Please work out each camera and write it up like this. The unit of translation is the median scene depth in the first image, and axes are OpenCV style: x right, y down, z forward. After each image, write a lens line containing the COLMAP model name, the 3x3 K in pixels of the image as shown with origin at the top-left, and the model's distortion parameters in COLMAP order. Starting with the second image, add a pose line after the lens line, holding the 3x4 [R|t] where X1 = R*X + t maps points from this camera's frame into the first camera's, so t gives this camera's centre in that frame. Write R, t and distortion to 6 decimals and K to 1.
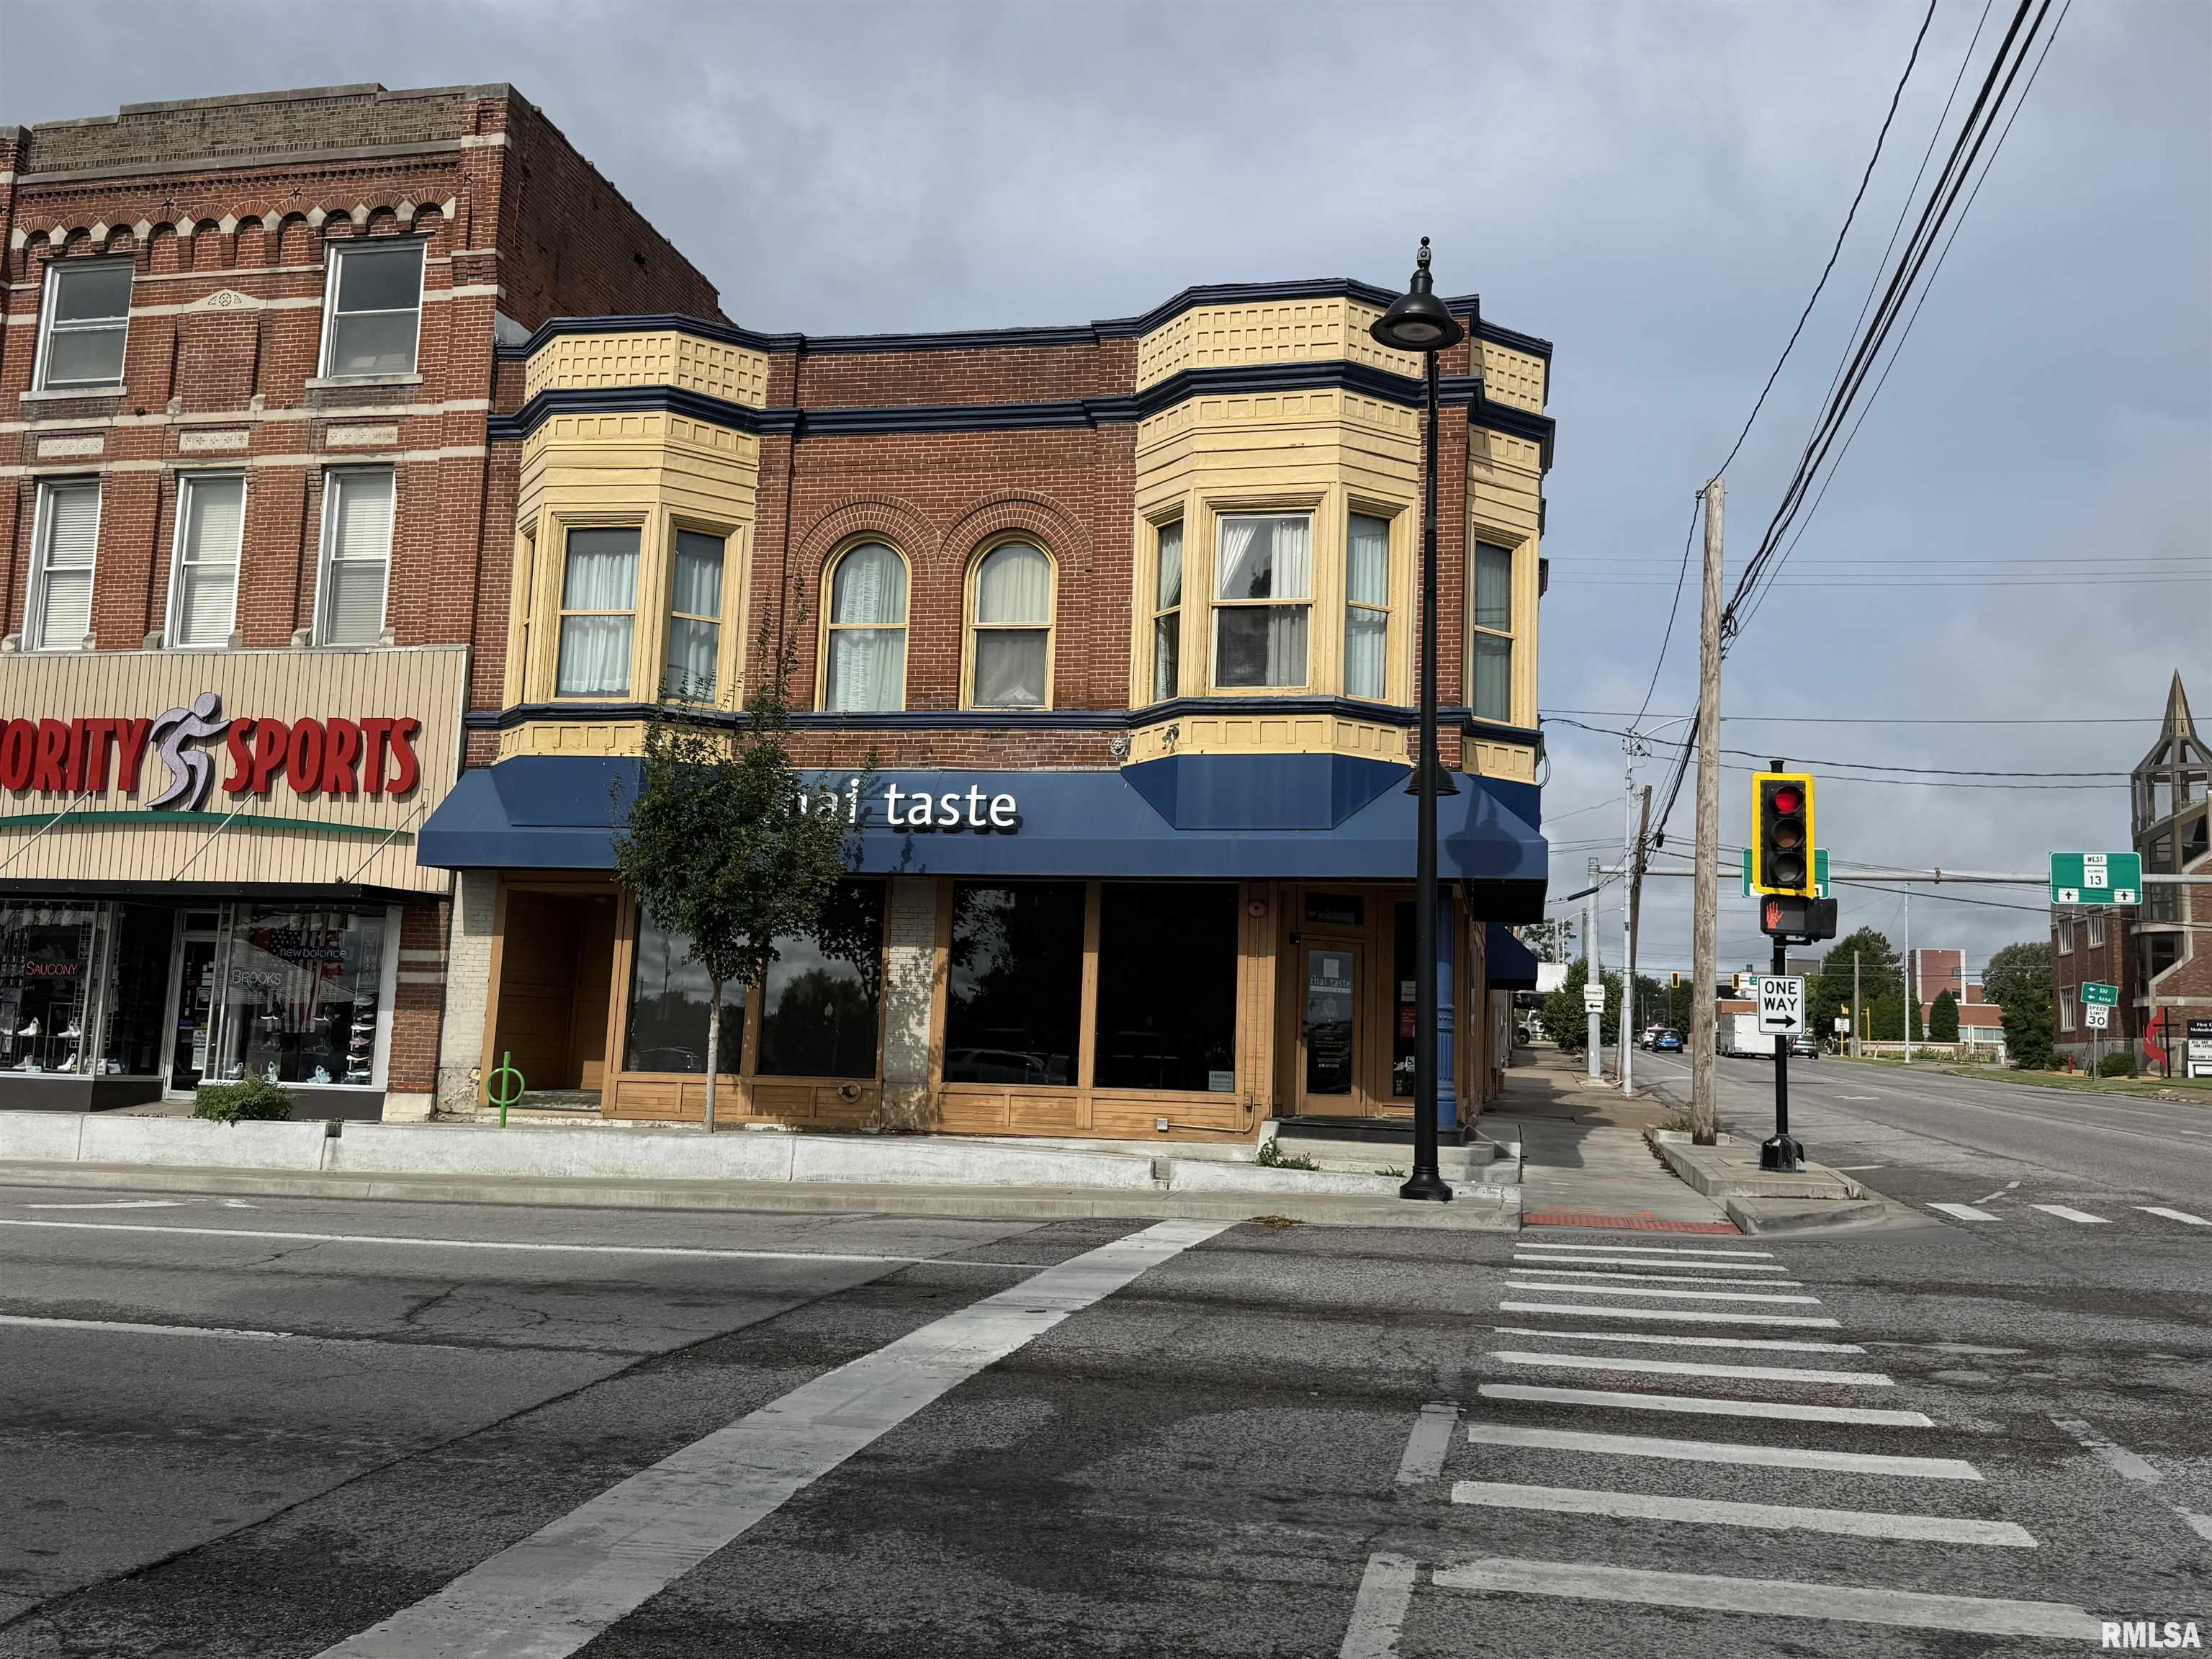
lens RADIAL K [[1793.9, 0, 1106.0], [0, 1793.9, 827.4], [0, 0, 1]] dist [0.019251, -0.058379]
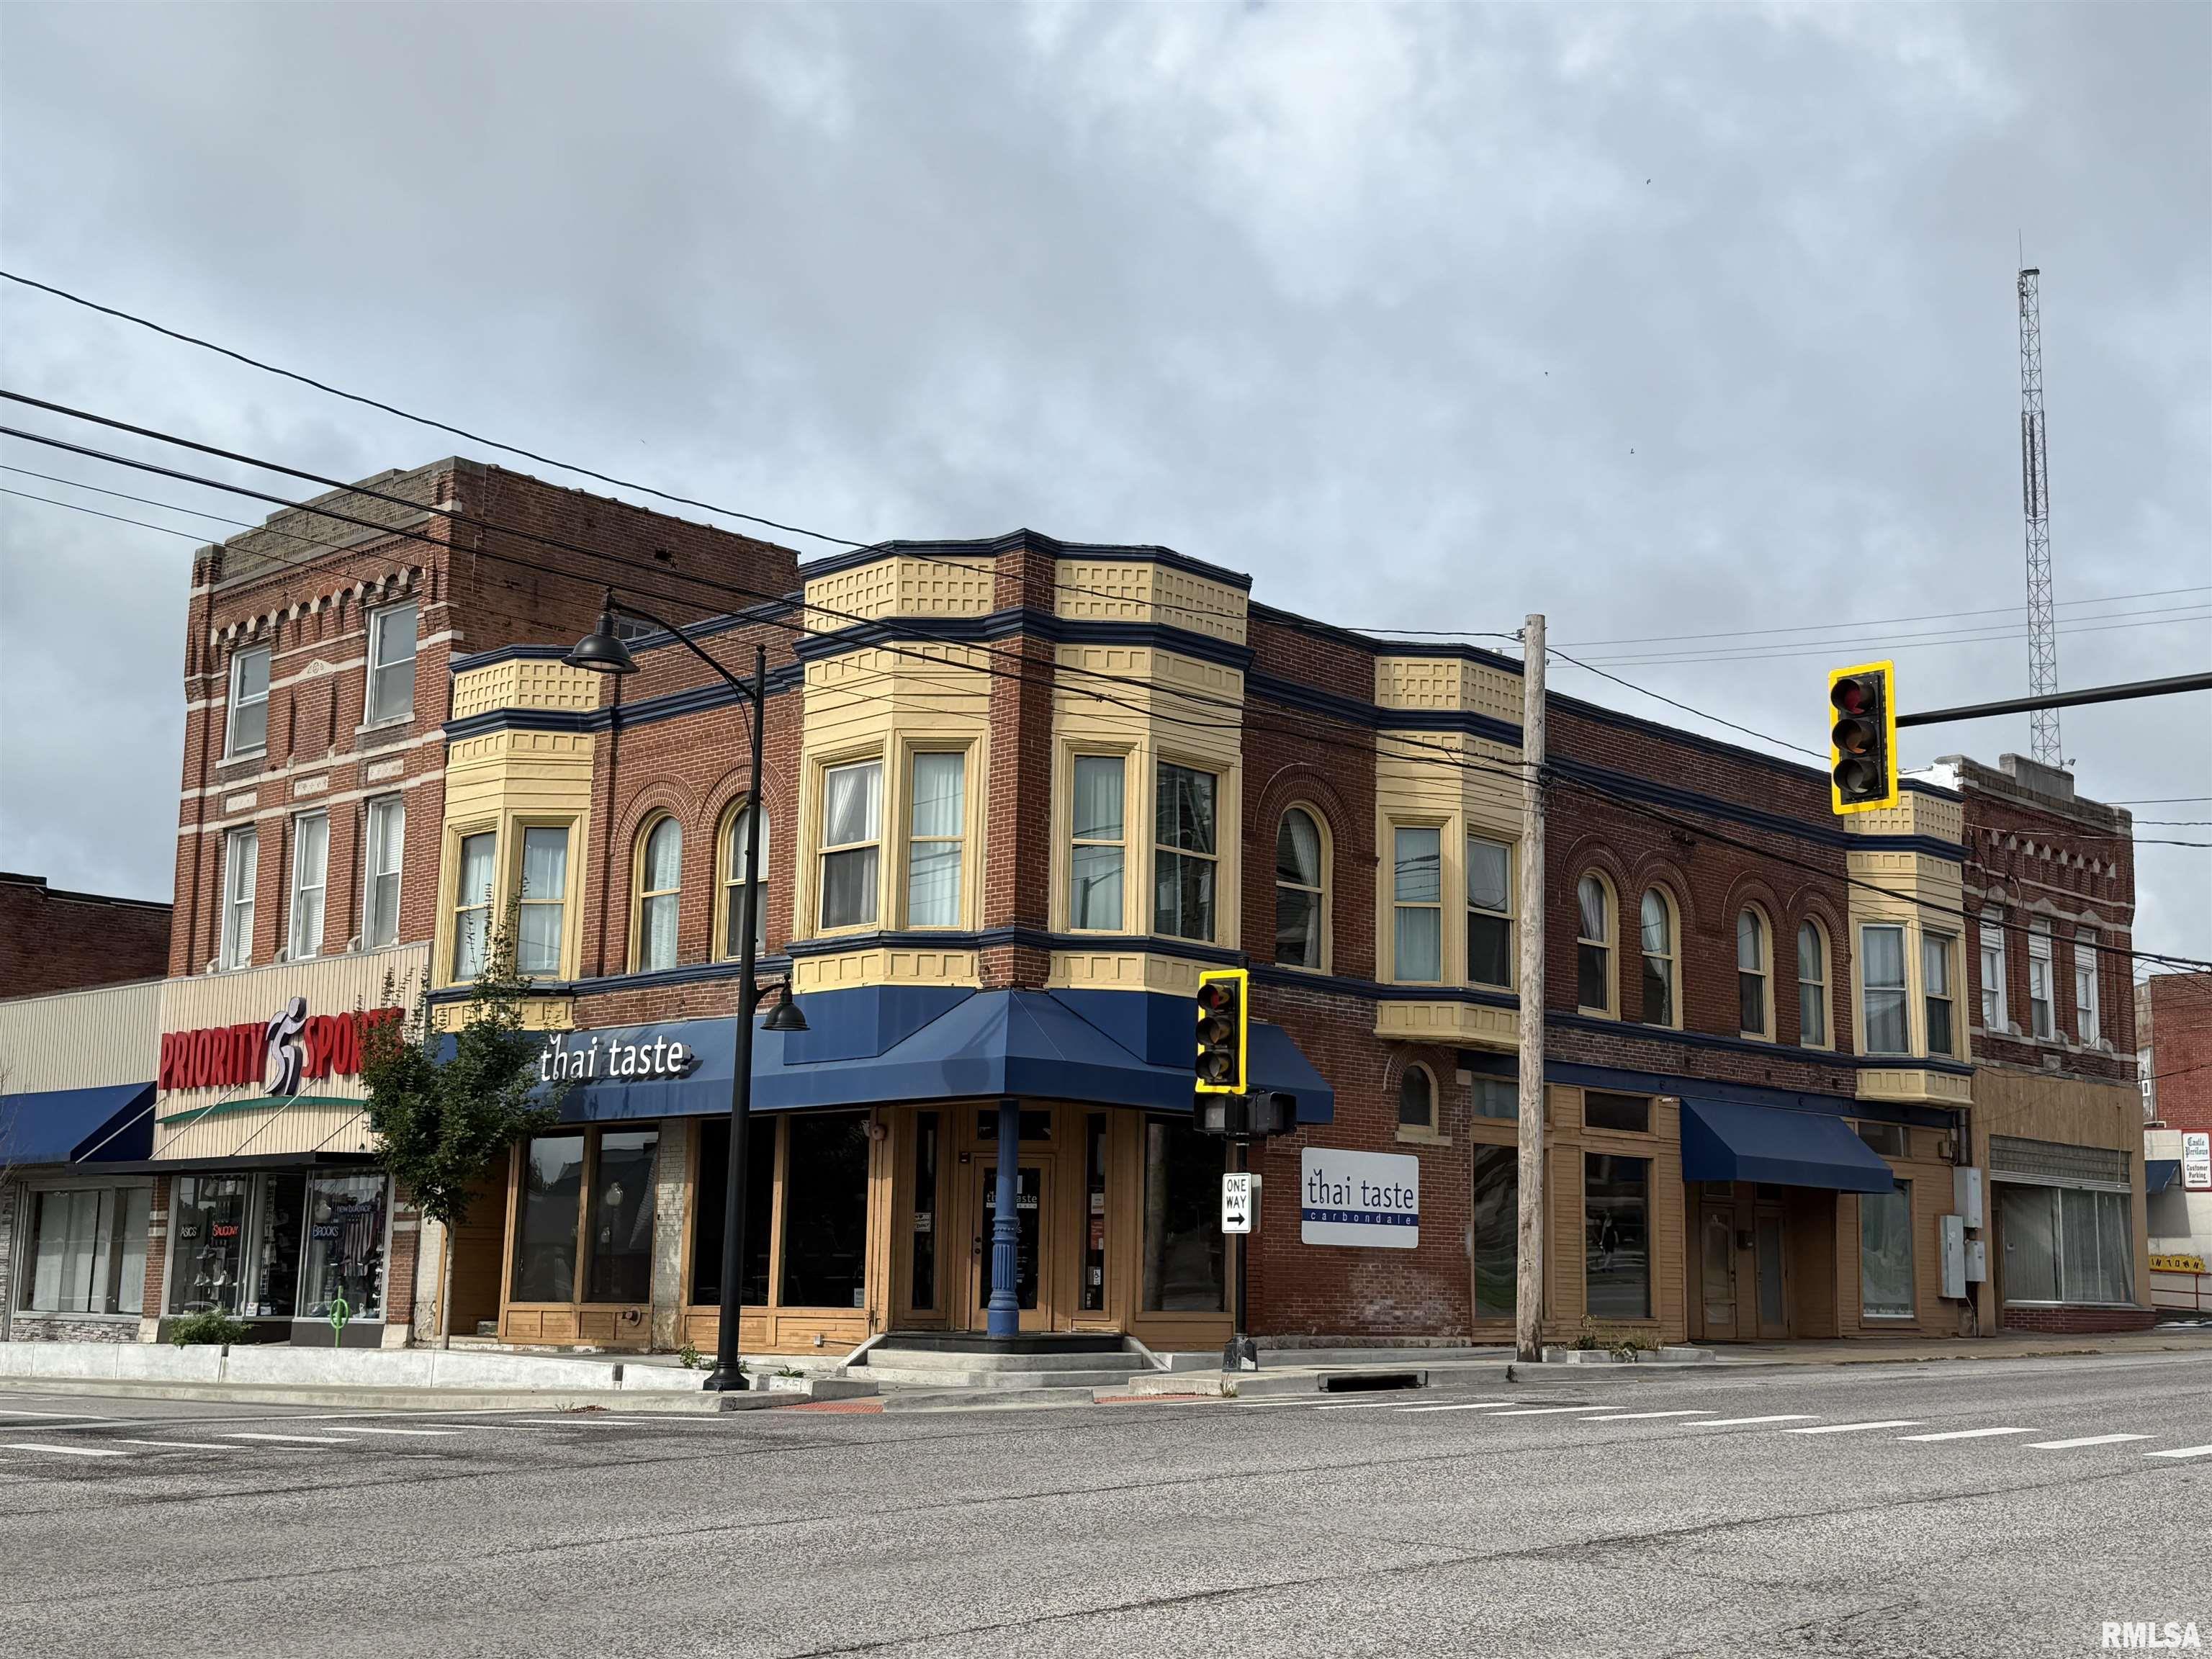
lens RADIAL K [[2509.4, 0, 1112.8], [0, 2509.4, 839.9], [0, 0, 1]] dist [0.090407, 0.000000]
pose [[0.844803, -0.112155, -0.523191, 0.926422], [0.079625, 0.993250, -0.084349, 0.009107], [0.529120, 0.029599, 0.848031, -0.178209]]
